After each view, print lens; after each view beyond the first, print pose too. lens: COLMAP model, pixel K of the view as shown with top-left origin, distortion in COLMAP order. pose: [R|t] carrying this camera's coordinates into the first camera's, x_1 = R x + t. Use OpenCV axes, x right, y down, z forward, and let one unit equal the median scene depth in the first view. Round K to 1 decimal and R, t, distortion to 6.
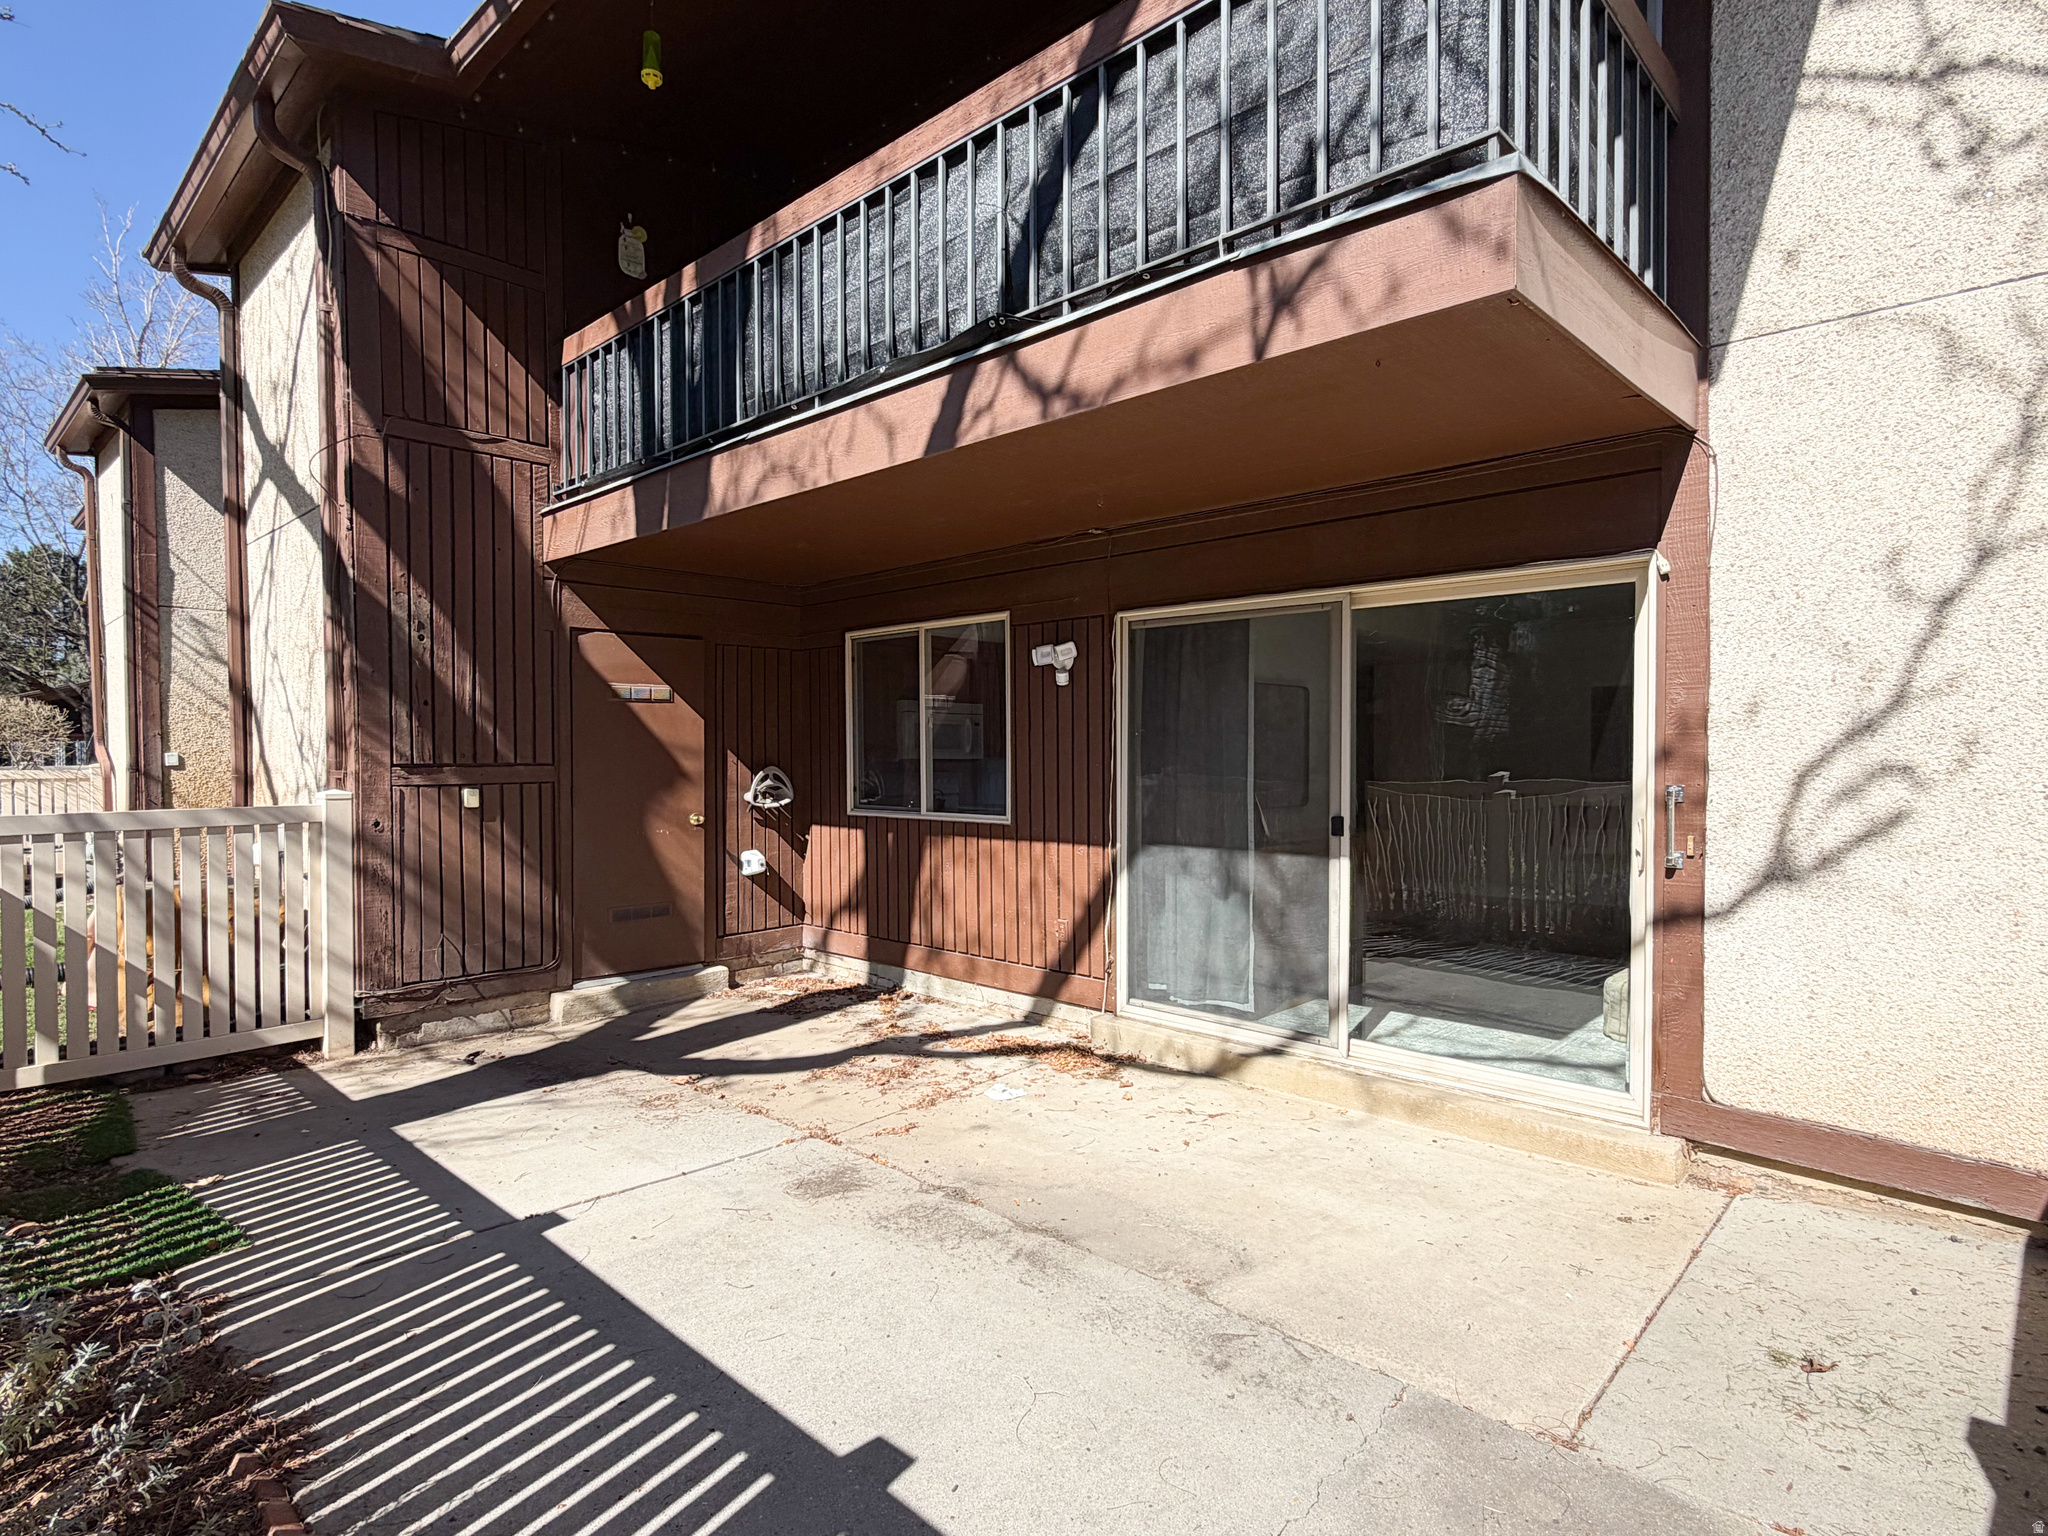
lens RADIAL K [[1082.6, 0, 1033.1], [0, 1082.6, 771.9], [0, 0, 1]] dist [-0.001002, 0.002829]
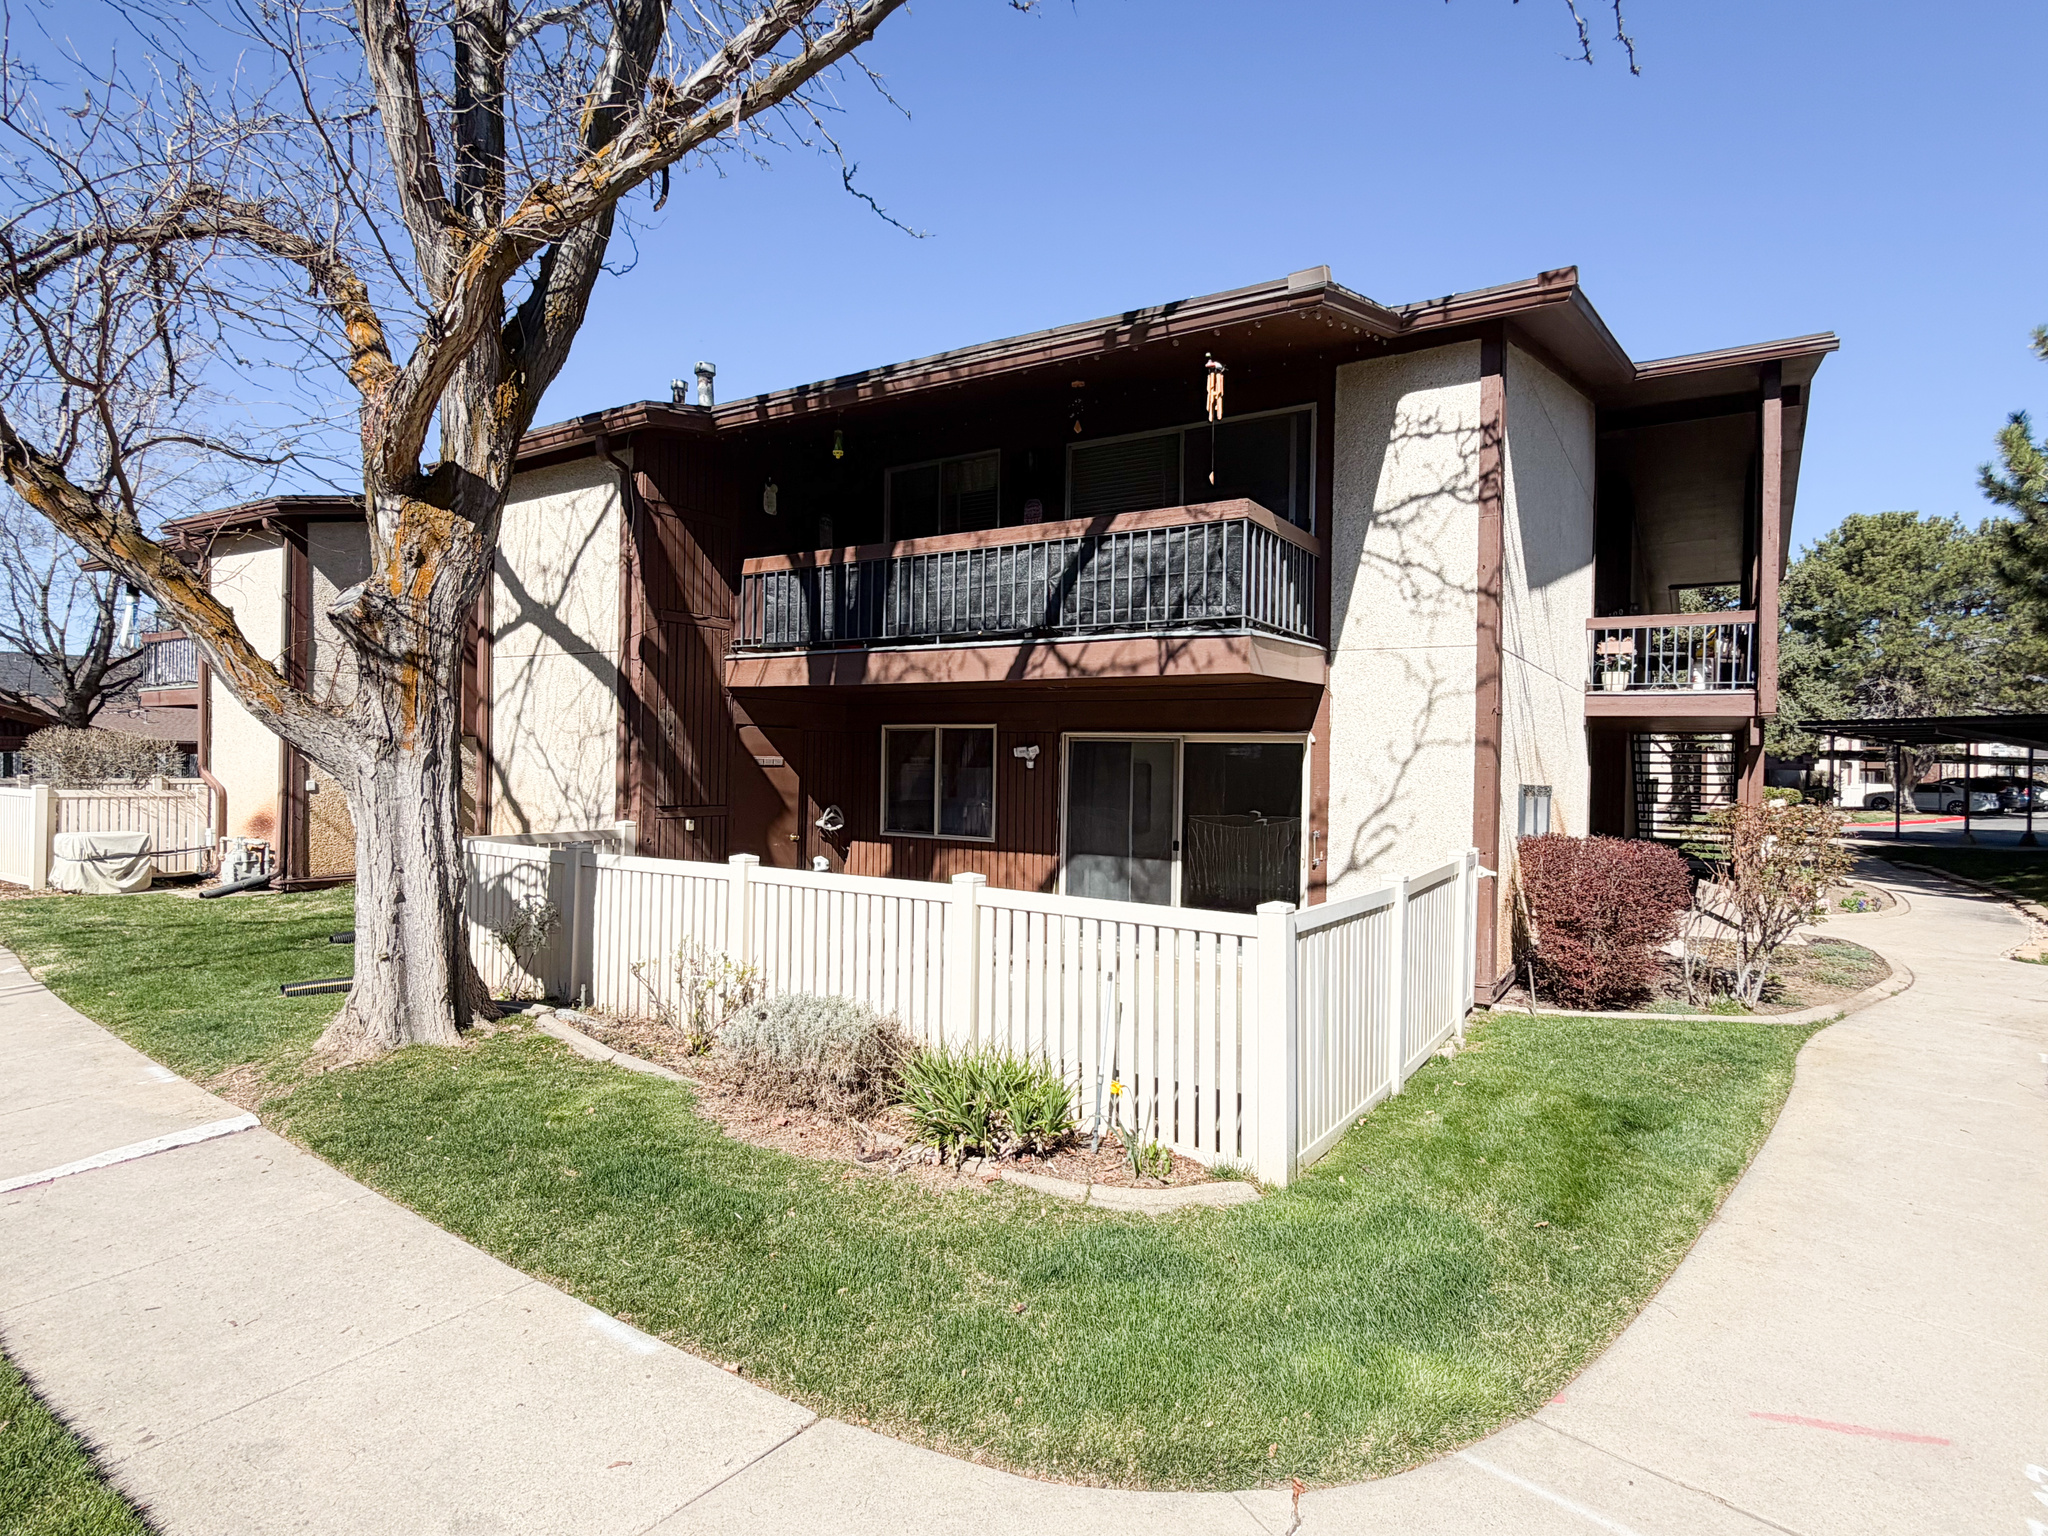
lens RADIAL K [[1082.6, 0, 1033.1], [0, 1082.6, 771.9], [0, 0, 1]] dist [-0.001002, 0.002829]
pose [[0.982240, 0.019505, 0.186611, -0.414163], [-0.017913, 0.999787, -0.010213, -0.071717], [-0.186770, 0.006689, 0.982381, -1.088949]]
